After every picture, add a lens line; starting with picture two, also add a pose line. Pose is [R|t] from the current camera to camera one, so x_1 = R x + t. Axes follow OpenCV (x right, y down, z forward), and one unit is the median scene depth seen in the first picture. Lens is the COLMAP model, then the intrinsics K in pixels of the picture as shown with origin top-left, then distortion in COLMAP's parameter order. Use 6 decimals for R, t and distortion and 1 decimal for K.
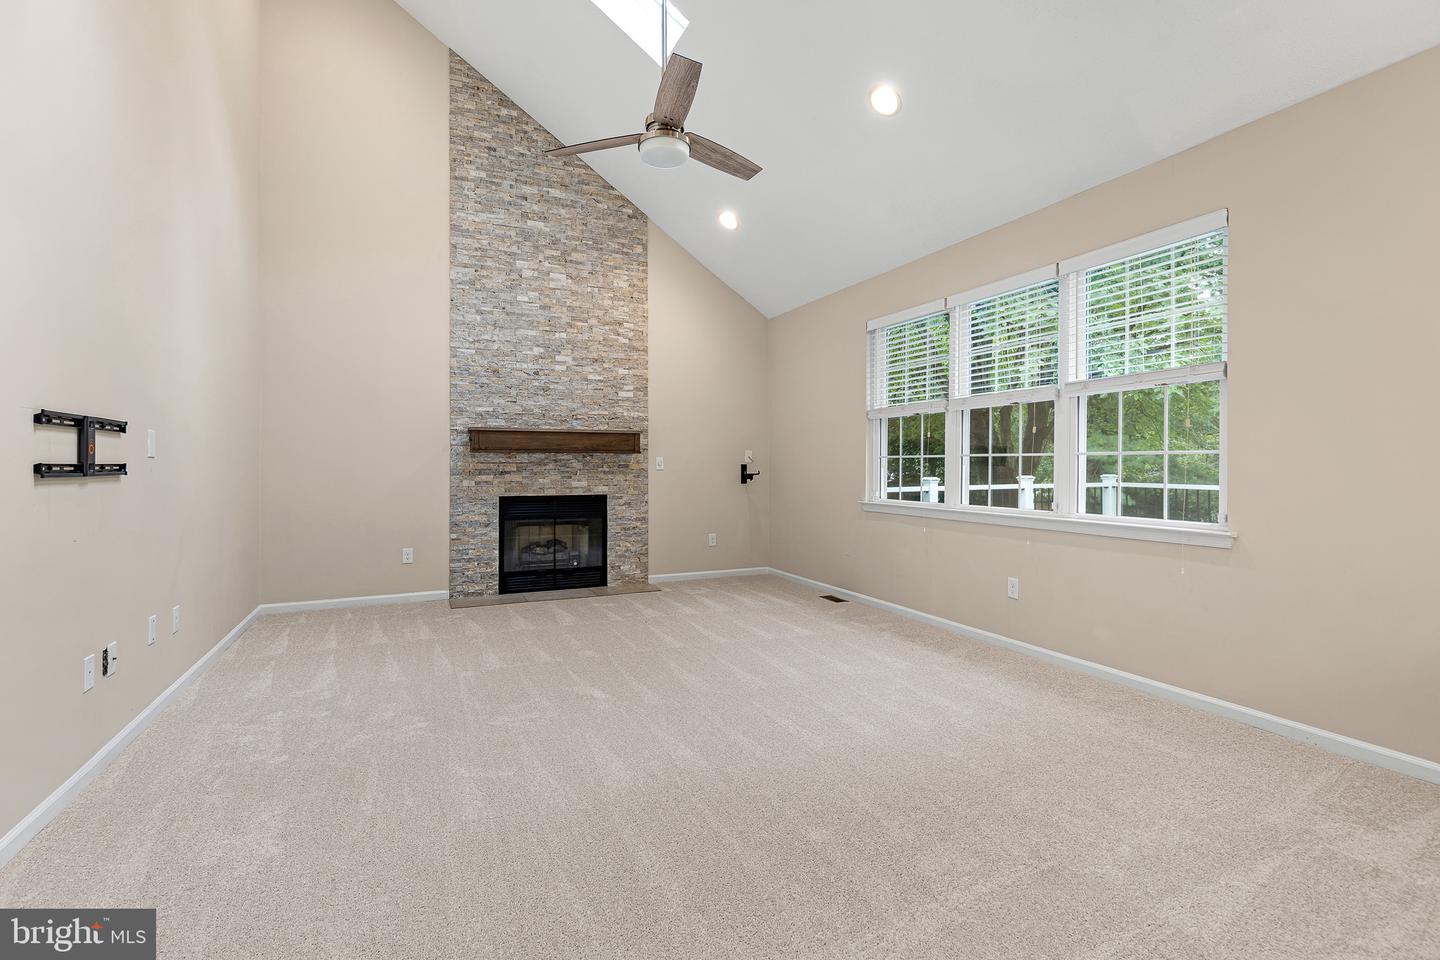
lens RADIAL K [[655.5, 0, 719.3], [0, 655.5, 476.6], [0, 0, 1]] dist [0.004580, -0.000710]
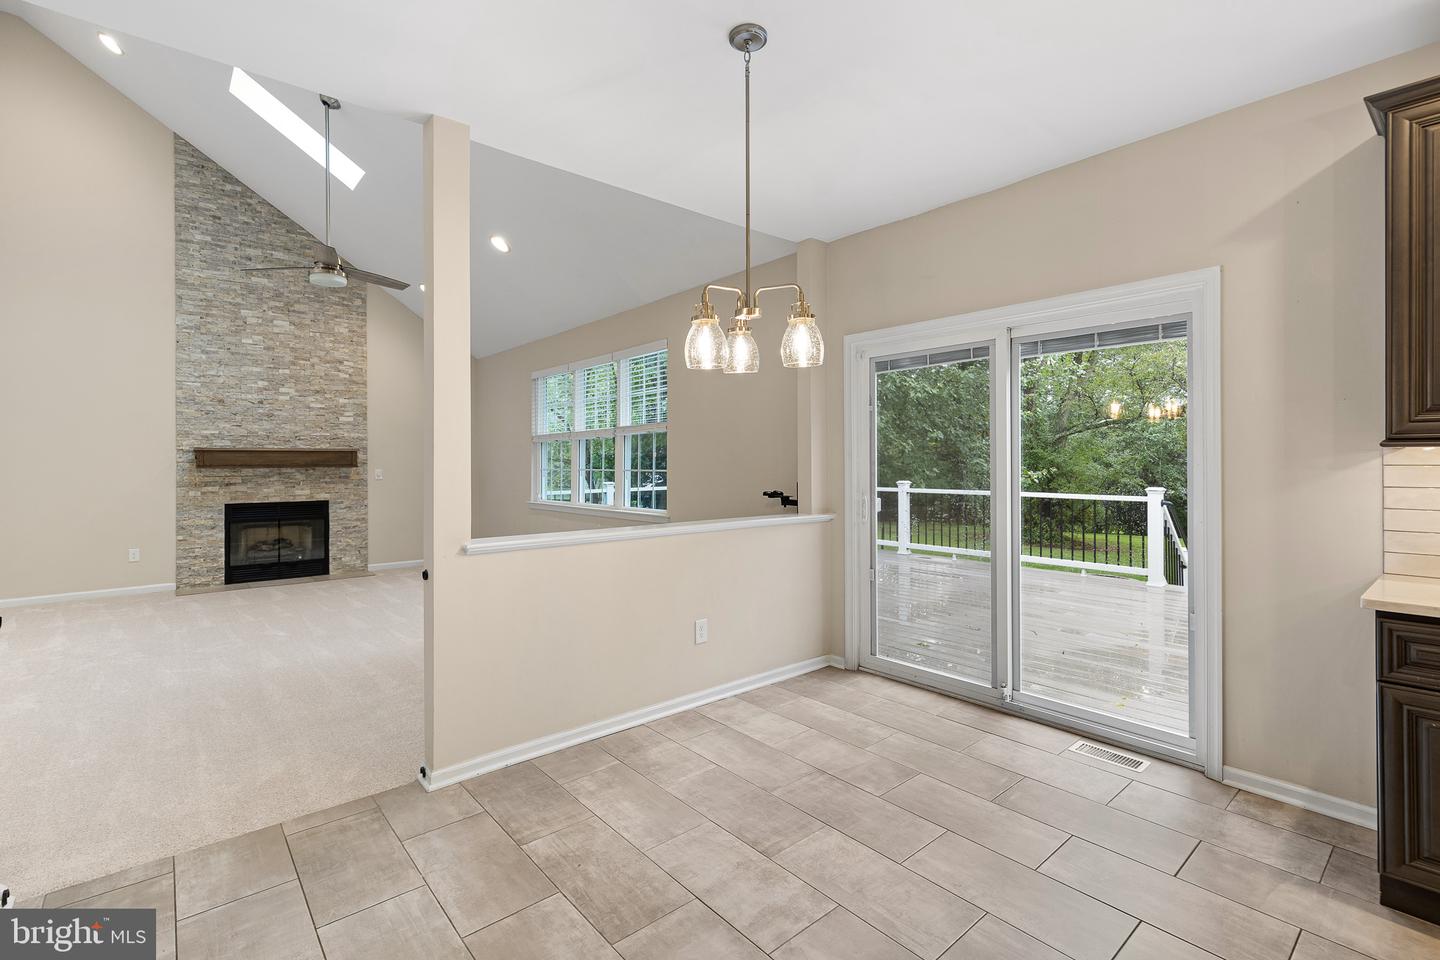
lens RADIAL K [[655.5, 0, 715.0], [0, 655.5, 471.0], [0, 0, 1]] dist [0.004580, -0.000710]
pose [[0.963819, -0.008411, 0.266426, 0.210791], [0.010514, 0.999924, -0.006469, -0.013061], [-0.266351, 0.009036, 0.963834, -0.406434]]
